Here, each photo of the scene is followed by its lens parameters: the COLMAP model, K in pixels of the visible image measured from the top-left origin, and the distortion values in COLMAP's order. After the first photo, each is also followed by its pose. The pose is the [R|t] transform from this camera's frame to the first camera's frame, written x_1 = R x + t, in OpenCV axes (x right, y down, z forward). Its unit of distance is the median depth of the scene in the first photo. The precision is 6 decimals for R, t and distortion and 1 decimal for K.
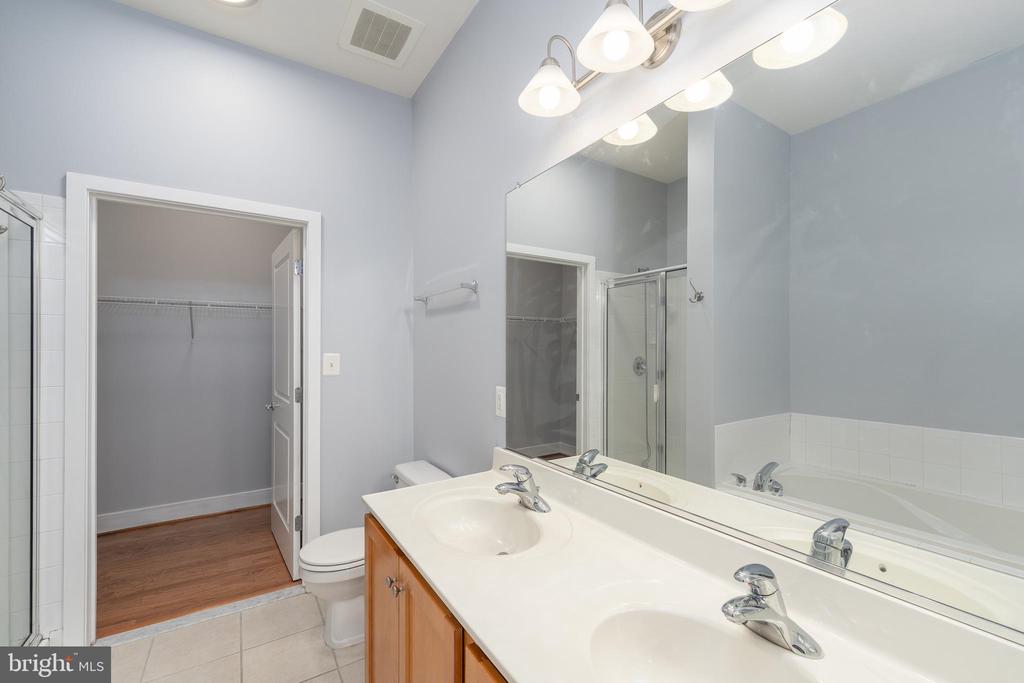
lens RADIAL K [[413.6, 0, 509.6], [0, 413.6, 344.6], [0, 0, 1]] dist [0.000015, 0.000115]
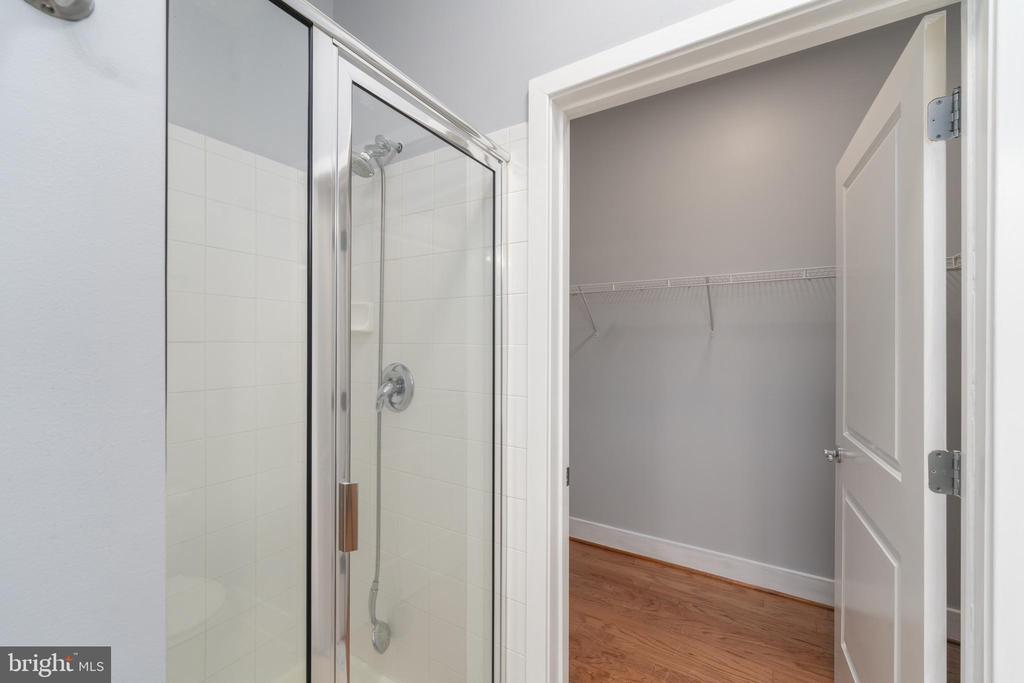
lens RADIAL K [[420.3, 0, 516.2], [0, 420.3, 343.5], [0, 0, 1]] dist [-0.000435, -0.000021]
pose [[0.435807, -0.000954, -0.900040, -0.412415], [0.000825, 0.999999, -0.000660, 0.011445], [0.900040, -0.000455, 0.435807, 0.608708]]
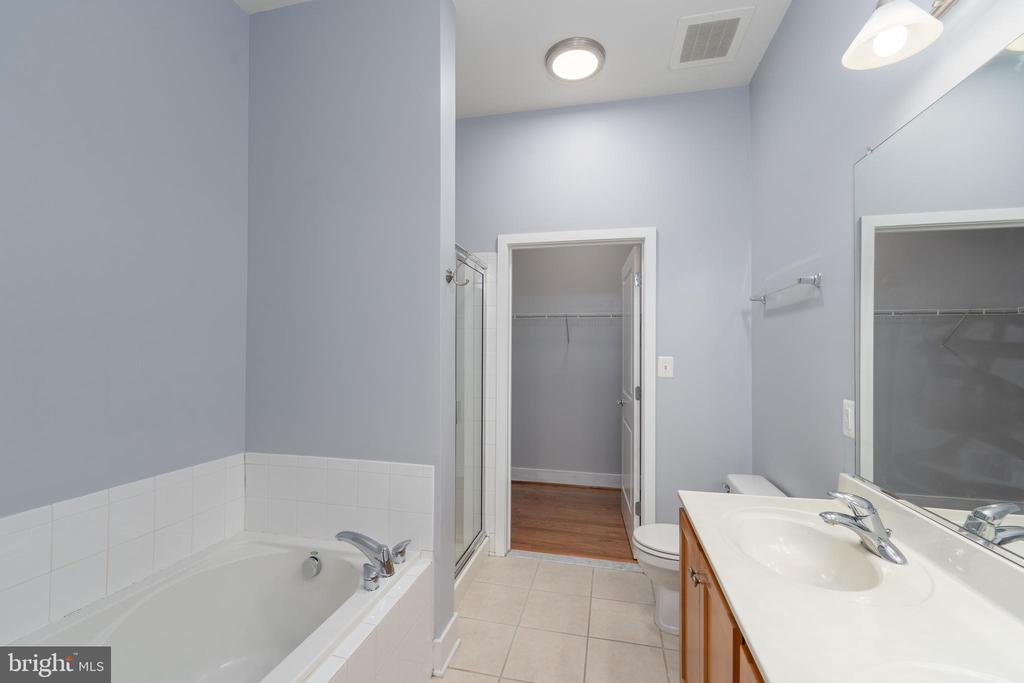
lens RADIAL K [[420.3, 0, 516.2], [0, 420.3, 343.5], [0, 0, 1]] dist [-0.000435, -0.000021]
pose [[0.701810, -0.005940, -0.712339, 0.075274], [-0.002912, 0.999933, -0.011208, 0.000441], [0.712358, 0.009941, 0.701746, -0.036972]]
